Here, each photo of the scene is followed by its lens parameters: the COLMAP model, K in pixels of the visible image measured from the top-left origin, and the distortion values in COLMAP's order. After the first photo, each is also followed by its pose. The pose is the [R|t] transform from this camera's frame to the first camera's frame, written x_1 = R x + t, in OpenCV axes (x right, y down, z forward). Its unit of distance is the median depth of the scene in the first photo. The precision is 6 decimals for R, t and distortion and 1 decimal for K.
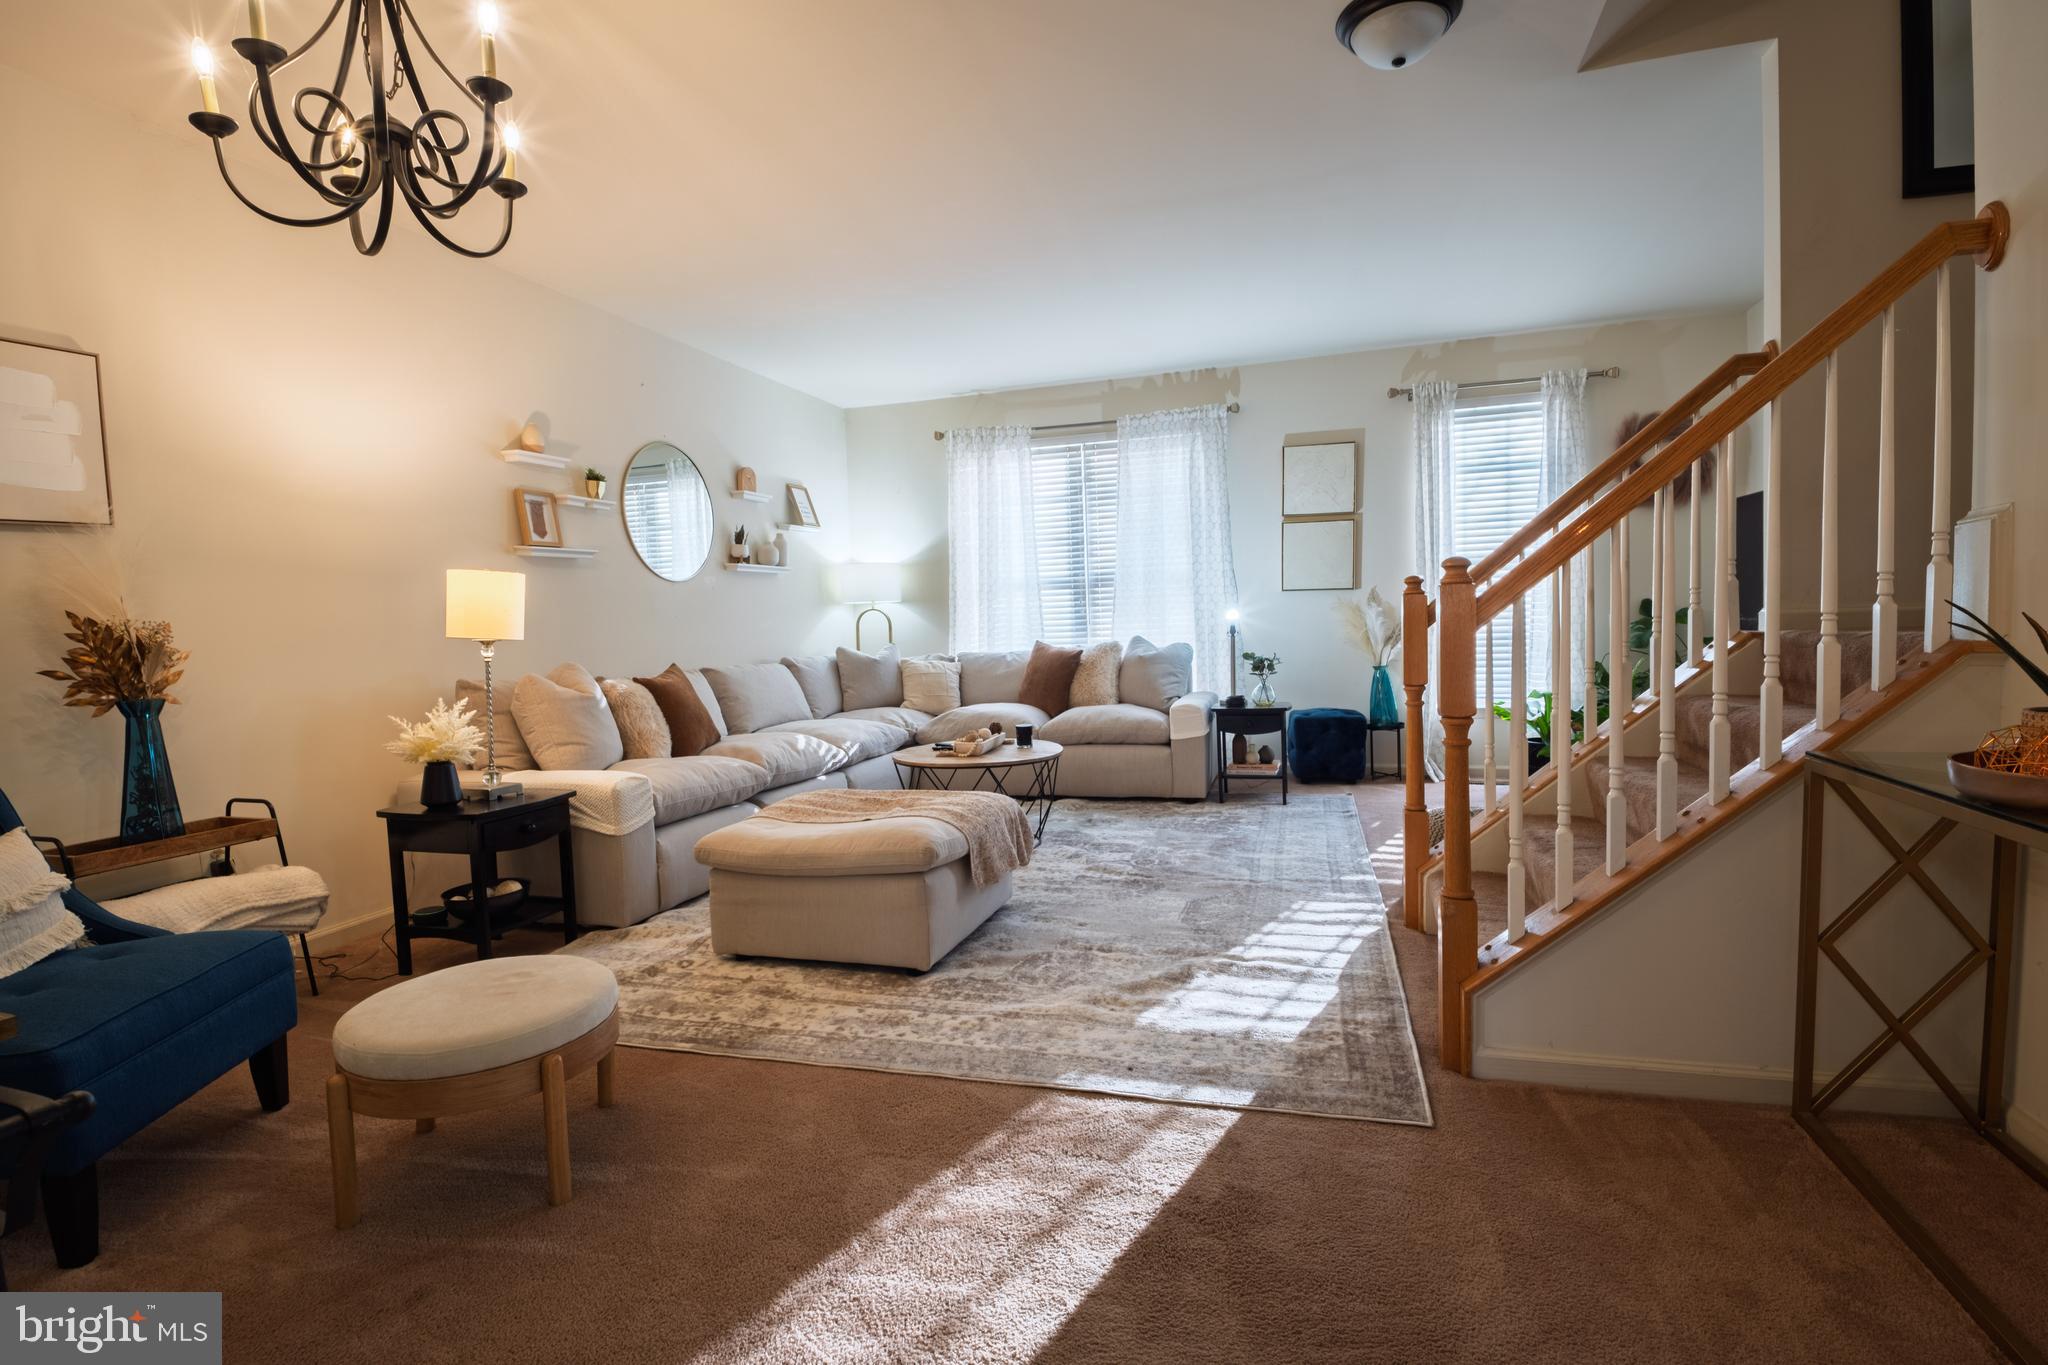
lens RADIAL K [[923.8, 0, 1024.0], [0, 923.8, 682.5], [0, 0, 1]] dist [0.021869, -0.030093]
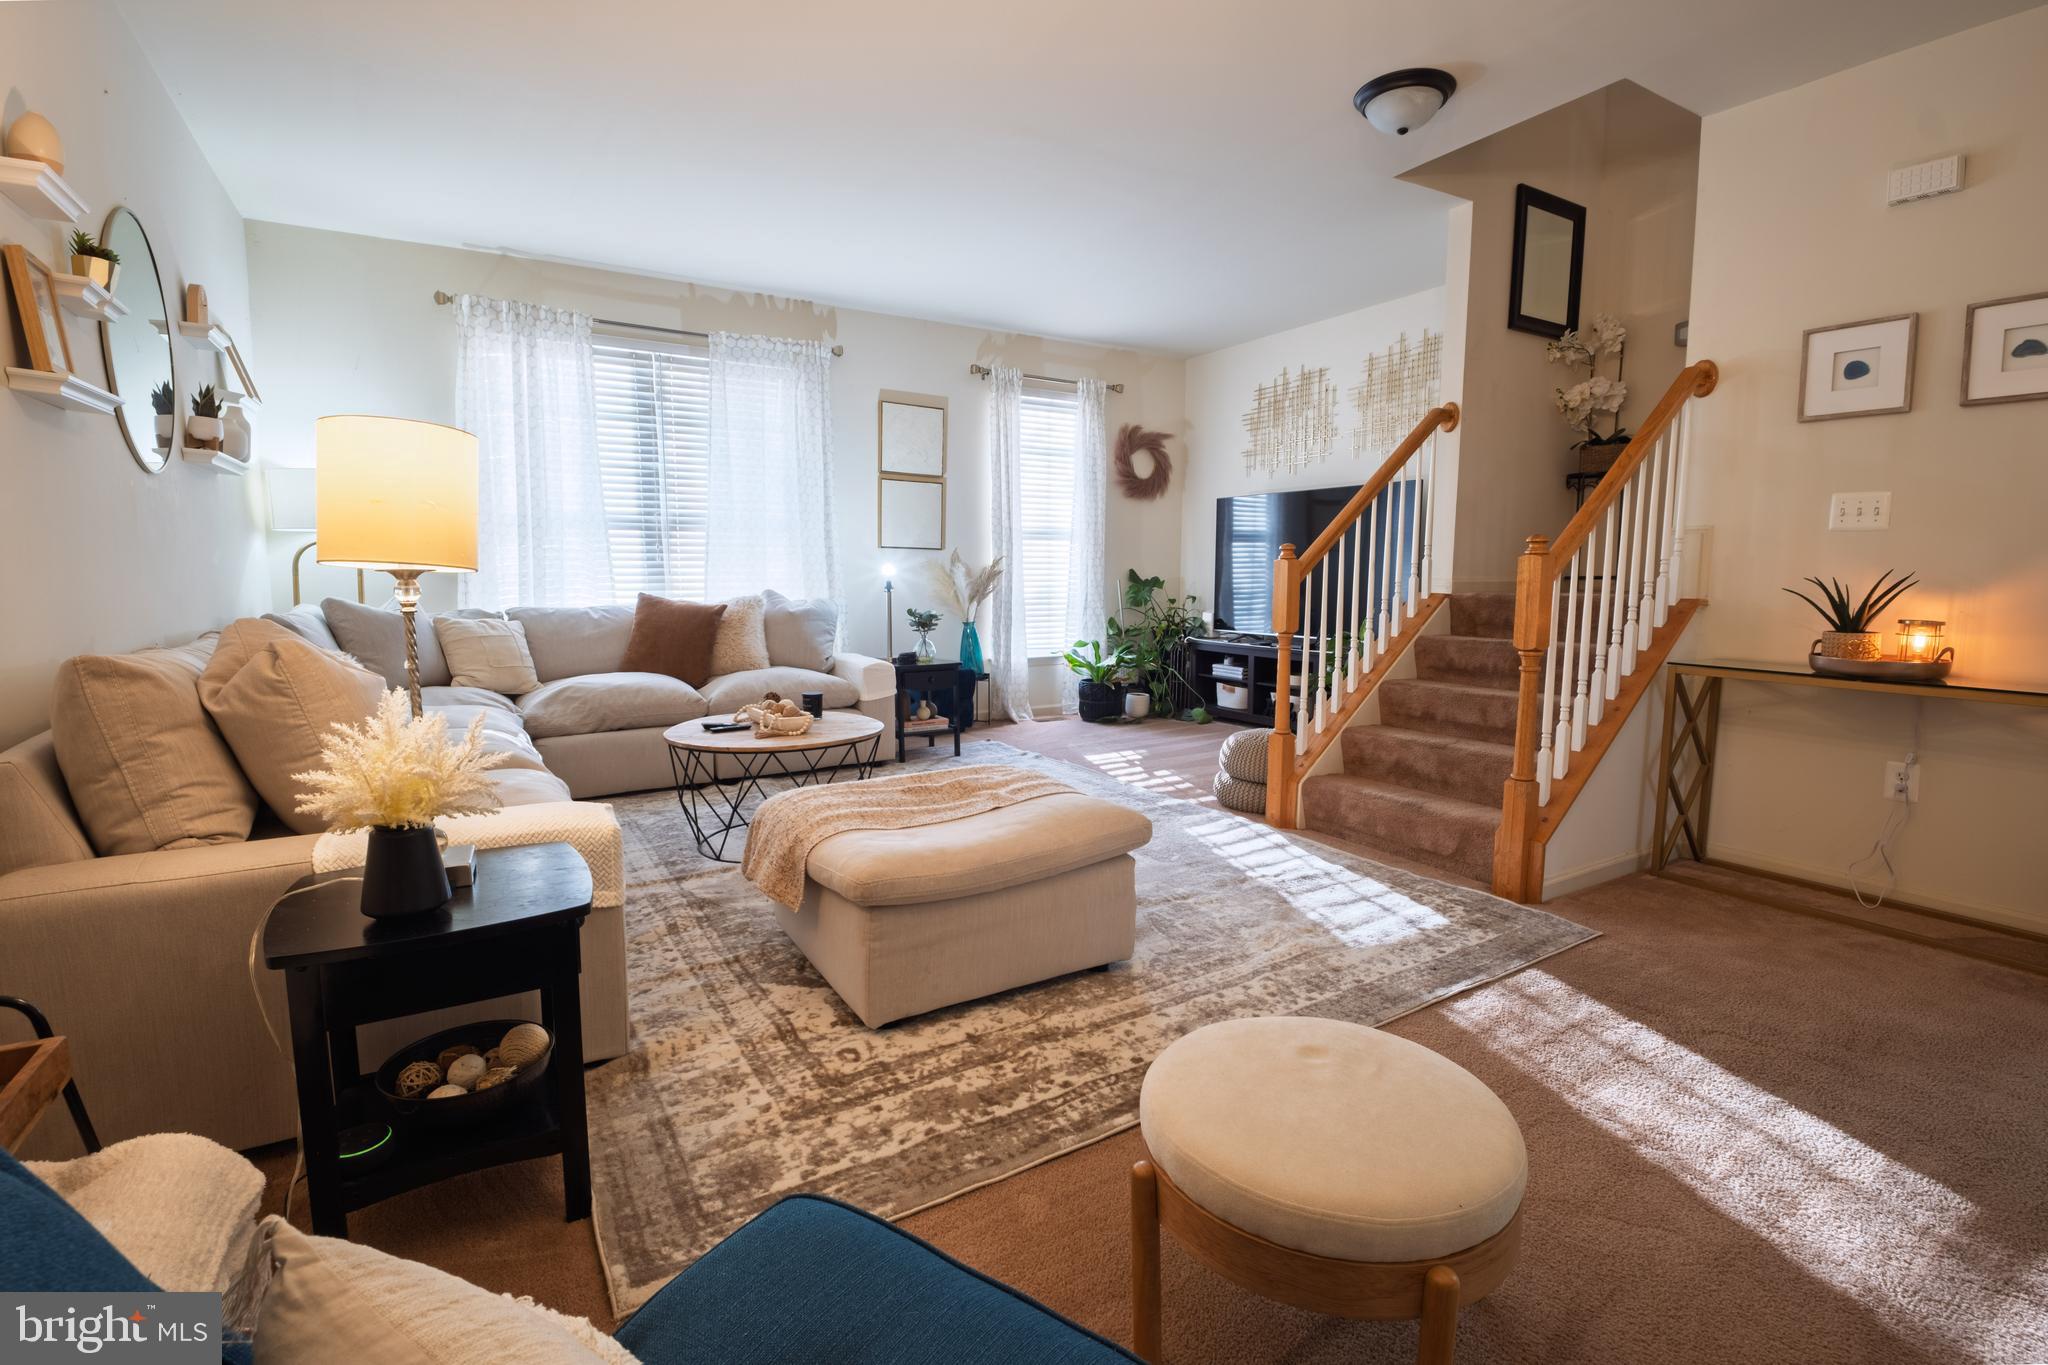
lens RADIAL K [[923.8, 0, 1024.0], [0, 923.8, 682.5], [0, 0, 1]] dist [0.021869, -0.030093]
pose [[0.669166, -0.054544, 0.741109, -0.366634], [0.023520, 0.998358, 0.052241, -0.001978], [-0.742741, -0.017527, 0.669349, 0.216044]]
